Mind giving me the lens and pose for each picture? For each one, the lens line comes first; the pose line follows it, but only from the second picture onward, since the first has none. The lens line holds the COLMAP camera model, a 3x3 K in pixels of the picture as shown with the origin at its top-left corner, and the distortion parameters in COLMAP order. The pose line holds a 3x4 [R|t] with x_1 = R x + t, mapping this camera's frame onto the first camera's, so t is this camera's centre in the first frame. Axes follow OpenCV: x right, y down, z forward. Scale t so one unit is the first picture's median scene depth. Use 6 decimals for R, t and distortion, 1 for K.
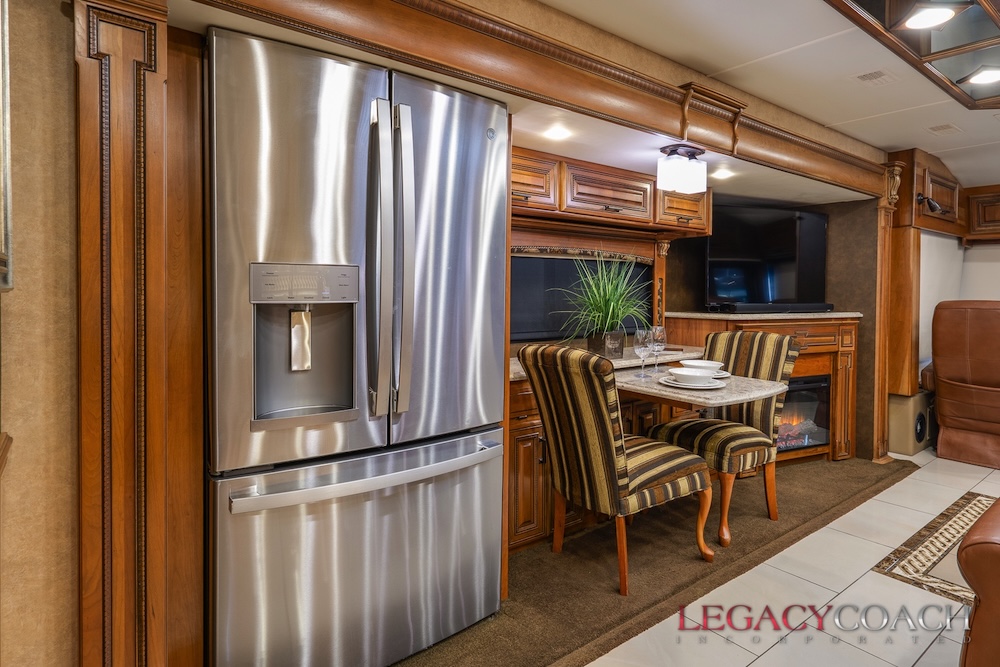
lens RADIAL K [[552.3, 0, 501.1], [0, 552.3, 303.6], [0, 0, 1]] dist [0.000490, 0.000939]
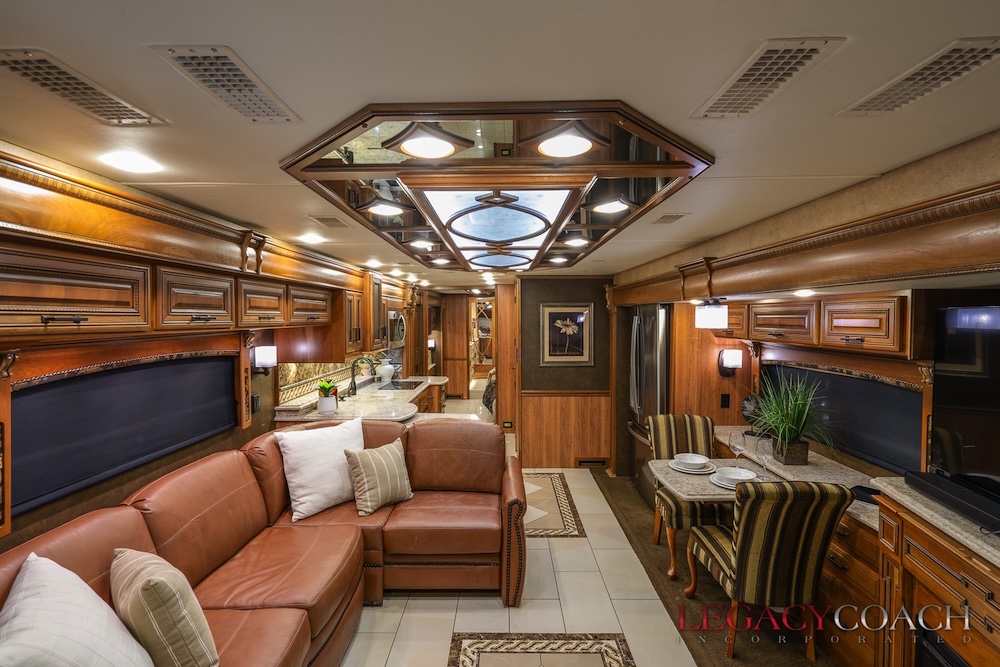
lens RADIAL K [[468.3, 0, 503.3], [0, 468.3, 331.2], [0, 0, 1]] dist [-0.000114, 0.000295]
pose [[-0.611932, 0.019347, -0.790674, 1.523744], [-0.017581, 0.999121, 0.038054, -0.229098], [0.790715, 0.037187, -0.611054, 1.283478]]
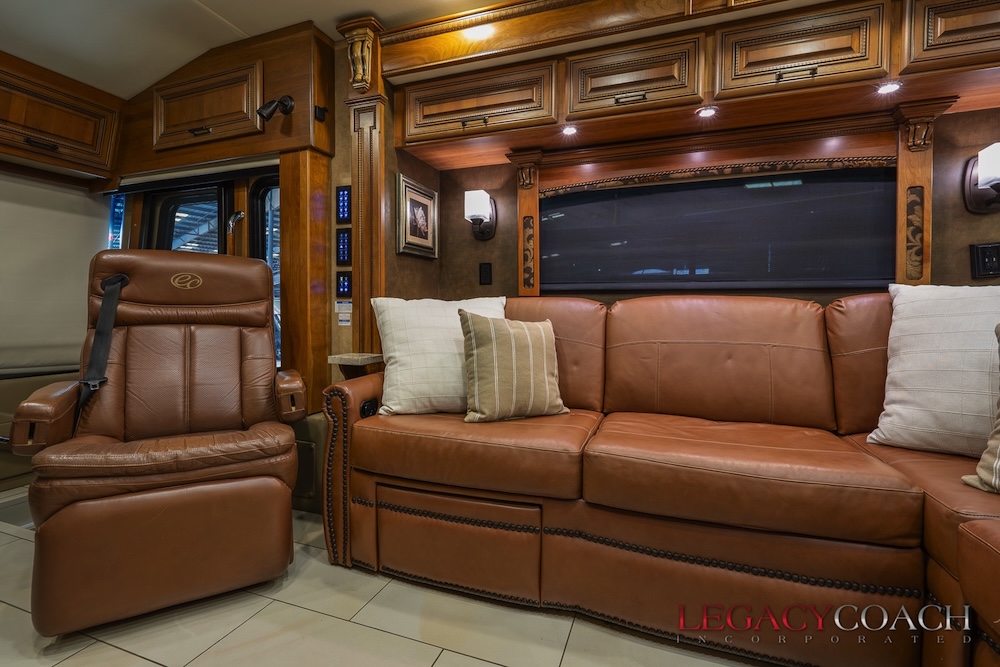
lens RADIAL K [[462.9, 0, 495.9], [0, 462.9, 330.9], [0, 0, 1]] dist [-0.001822, 0.000489]
pose [[-0.528775, -0.036131, 0.847992, 0.736208], [0.009102, 0.998795, 0.048232, 0.090957], [-0.848713, 0.033223, -0.527809, 0.934592]]
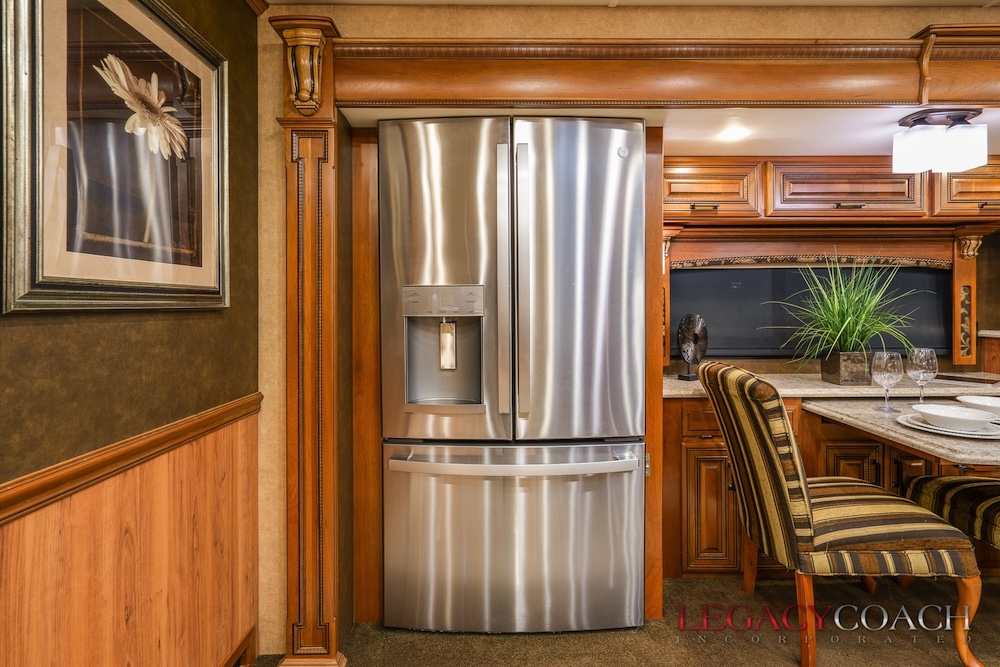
lens RADIAL K [[471.2, 0, 493.1], [0, 471.2, 307.5], [0, 0, 1]] dist [-0.000931, -0.000053]
pose [[0.793492, -0.006692, -0.608544, 0.232262], [-0.005323, 0.999825, -0.017935, -0.001262], [0.608557, 0.017471, 0.793318, 0.119253]]
